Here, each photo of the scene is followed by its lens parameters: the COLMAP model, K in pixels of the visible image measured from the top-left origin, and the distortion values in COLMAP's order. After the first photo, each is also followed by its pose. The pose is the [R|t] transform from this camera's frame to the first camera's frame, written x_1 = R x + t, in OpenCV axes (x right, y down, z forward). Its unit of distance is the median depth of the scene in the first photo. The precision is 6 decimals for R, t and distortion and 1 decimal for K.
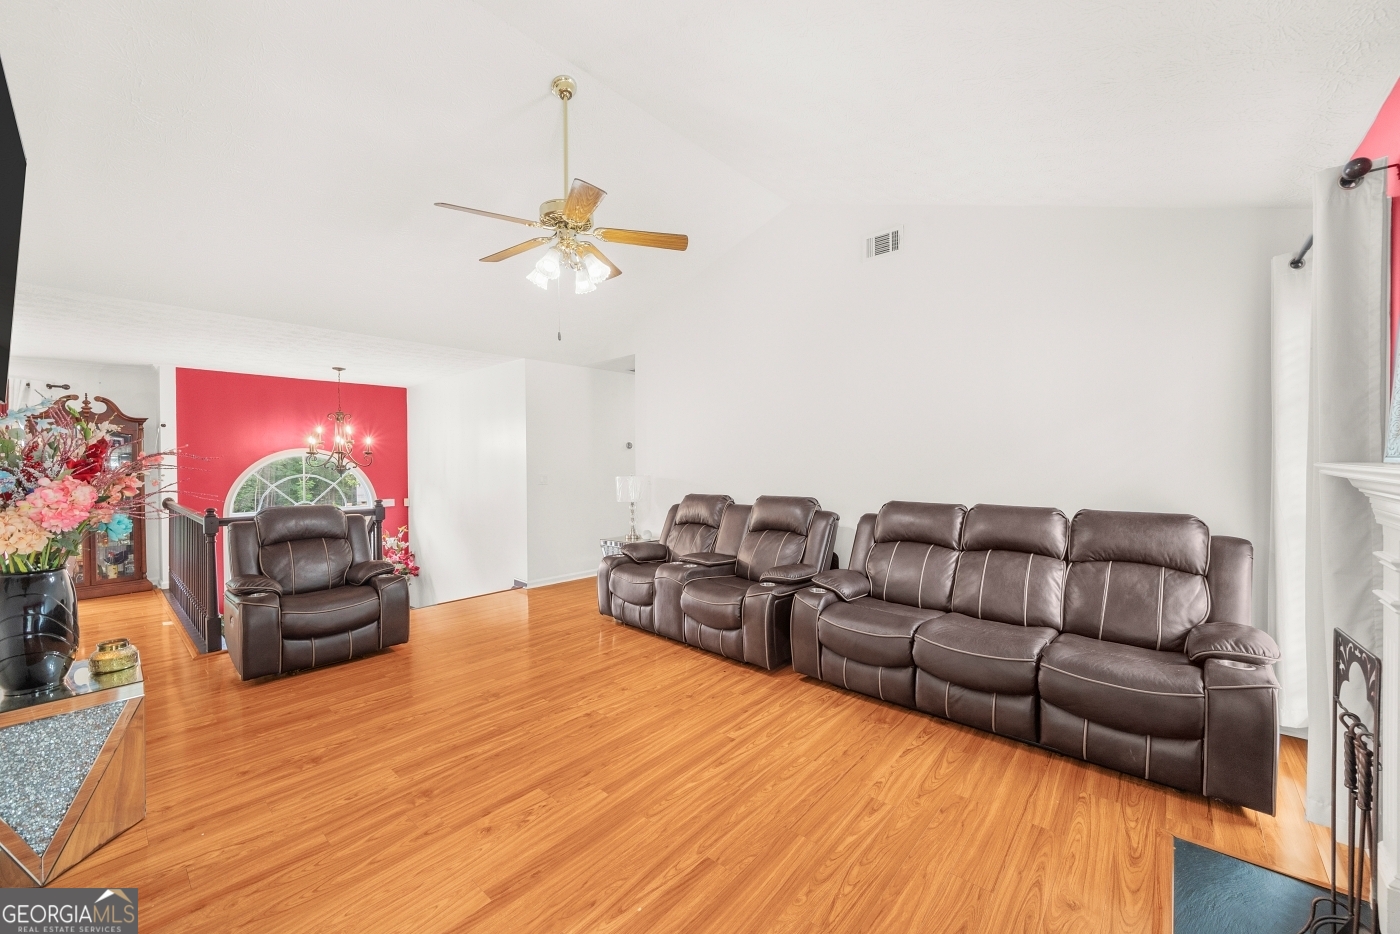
lens RADIAL K [[538.2, 0, 700.0], [0, 538.2, 467.0], [0, 0, 1]] dist [-0.000116, -0.000118]
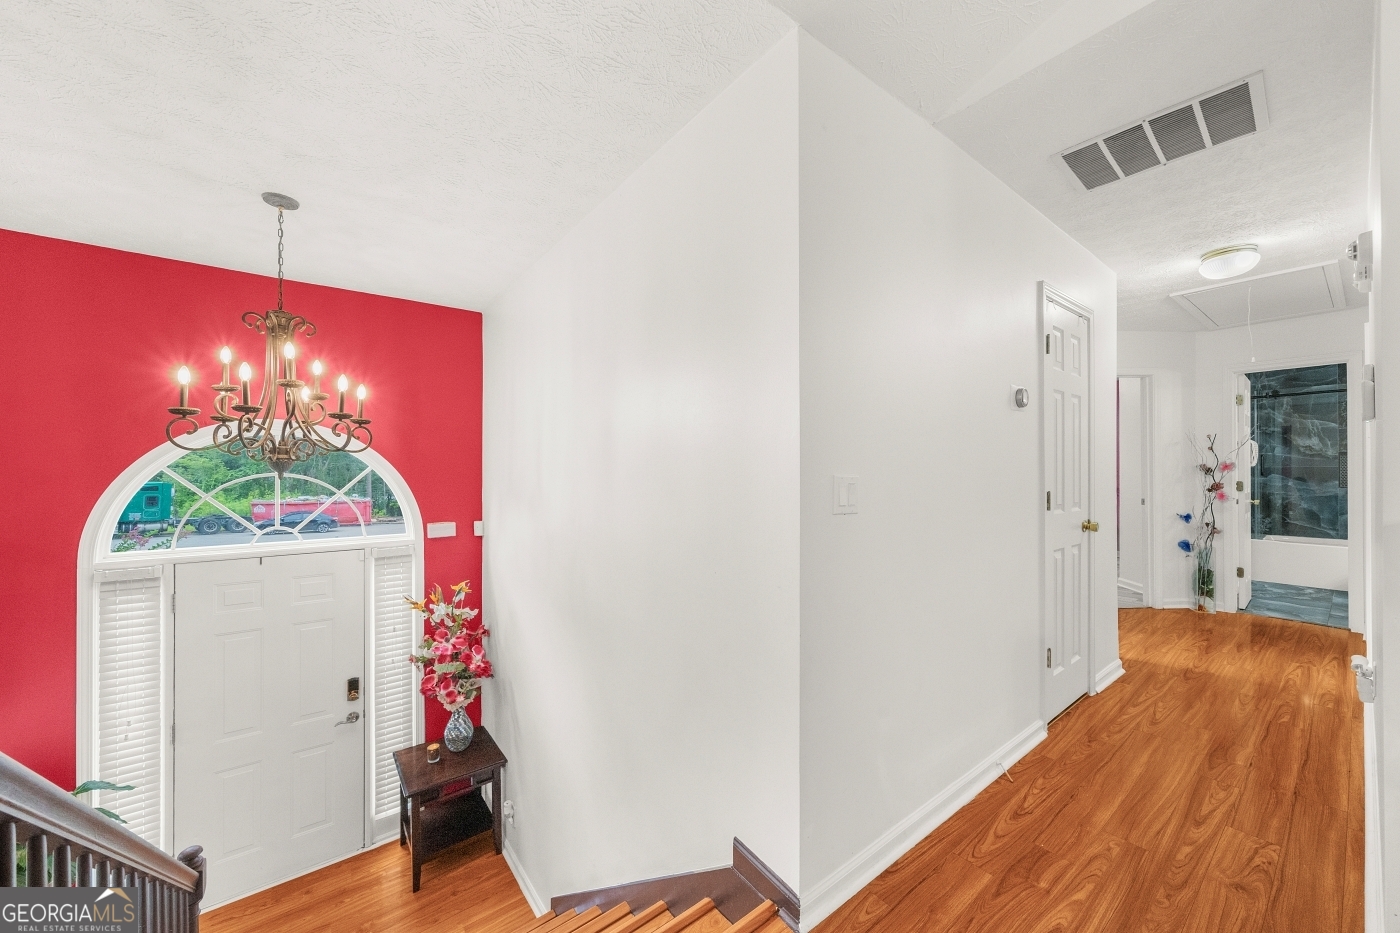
lens RADIAL K [[512.7, 0, 702.5], [0, 512.7, 467.9], [0, 0, 1]] dist [-0.000582, 0.000004]
pose [[0.980874, 0.007864, -0.194486, -0.524605], [-0.010155, 0.999890, -0.010787, 0.021177], [0.194380, 0.012556, 0.980846, 1.234505]]
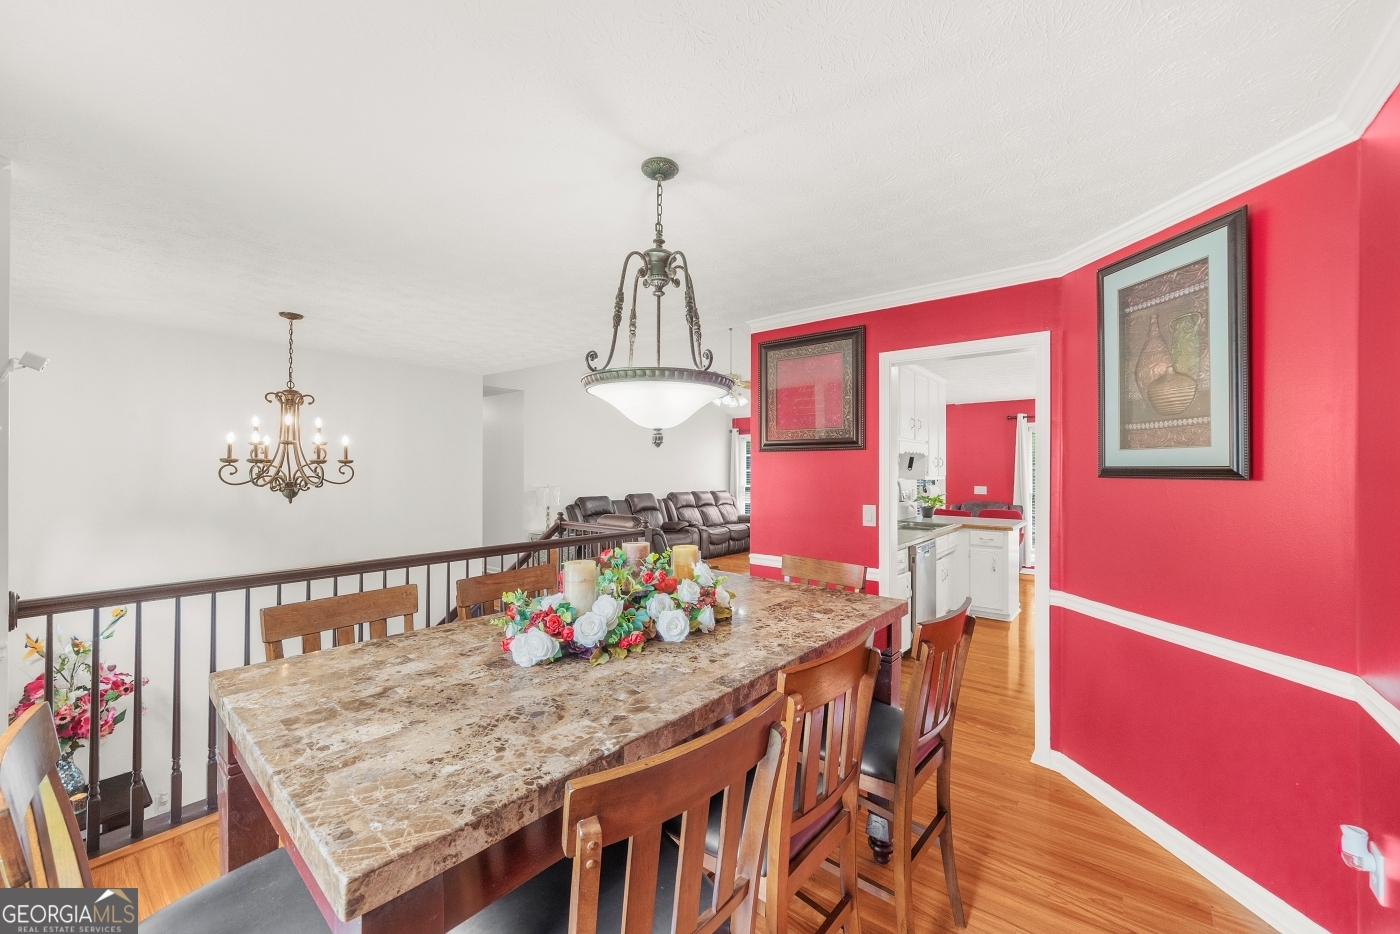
lens RADIAL K [[541.7, 0, 700.0], [0, 541.7, 467.0], [0, 0, 1]] dist [-0.002808, -0.000114]
pose [[-0.046351, 0.016555, 0.998788, -2.251756], [0.004510, 0.999856, -0.016364, -0.013693], [-0.998915, 0.003746, -0.046419, 1.041338]]
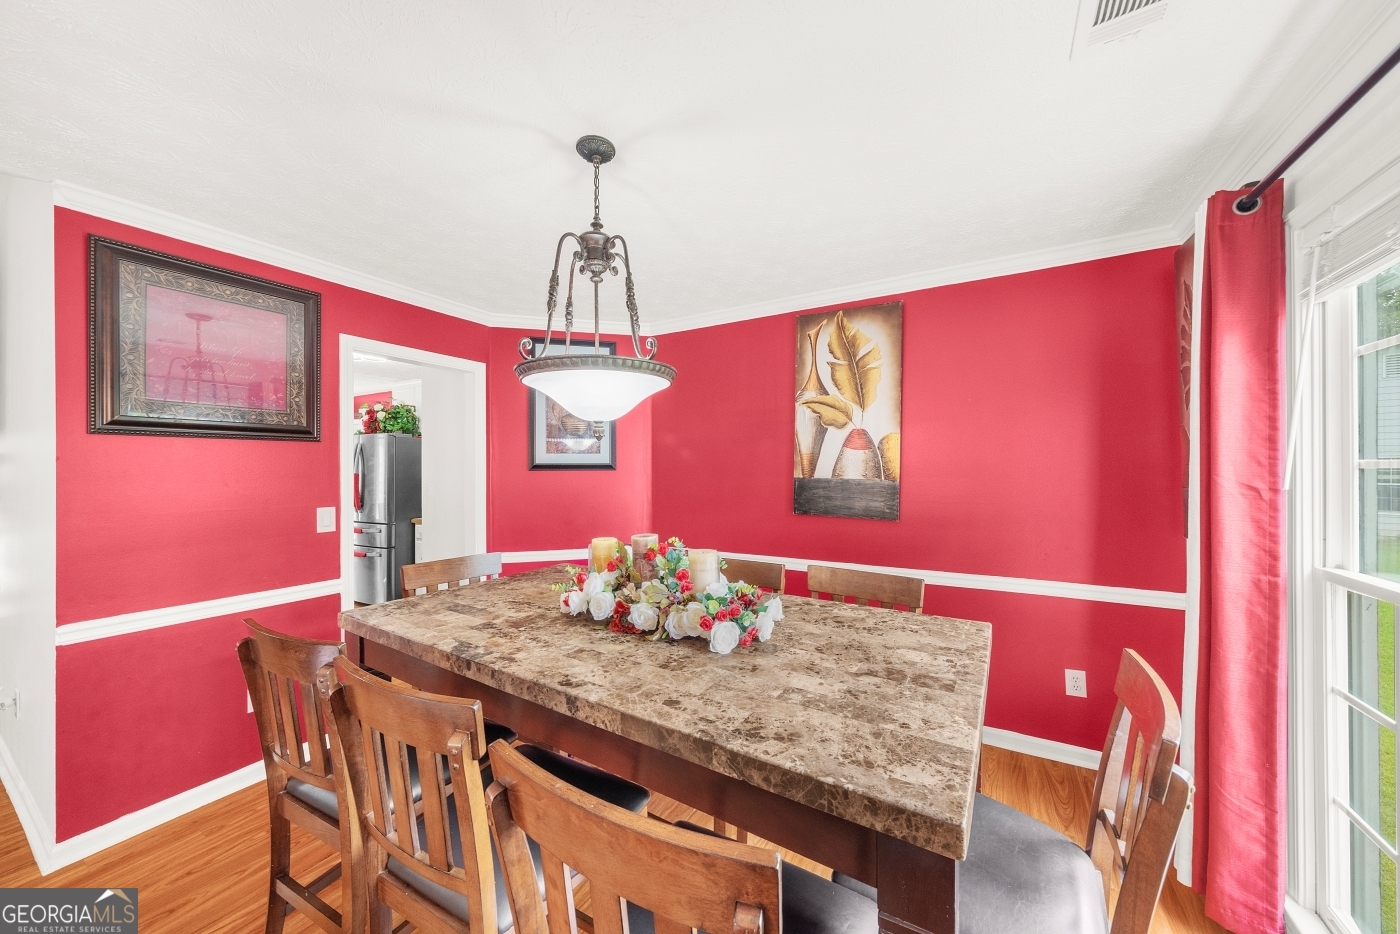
lens RADIAL K [[490.6, 0, 702.8], [0, 490.6, 468.0], [0, 0, 1]] dist [-0.003572, 0.000196]
pose [[-0.980356, 0.016174, -0.196573, -1.739698], [0.014399, 0.999842, 0.010459, -0.019470], [0.196711, 0.007423, -0.980433, 1.515260]]
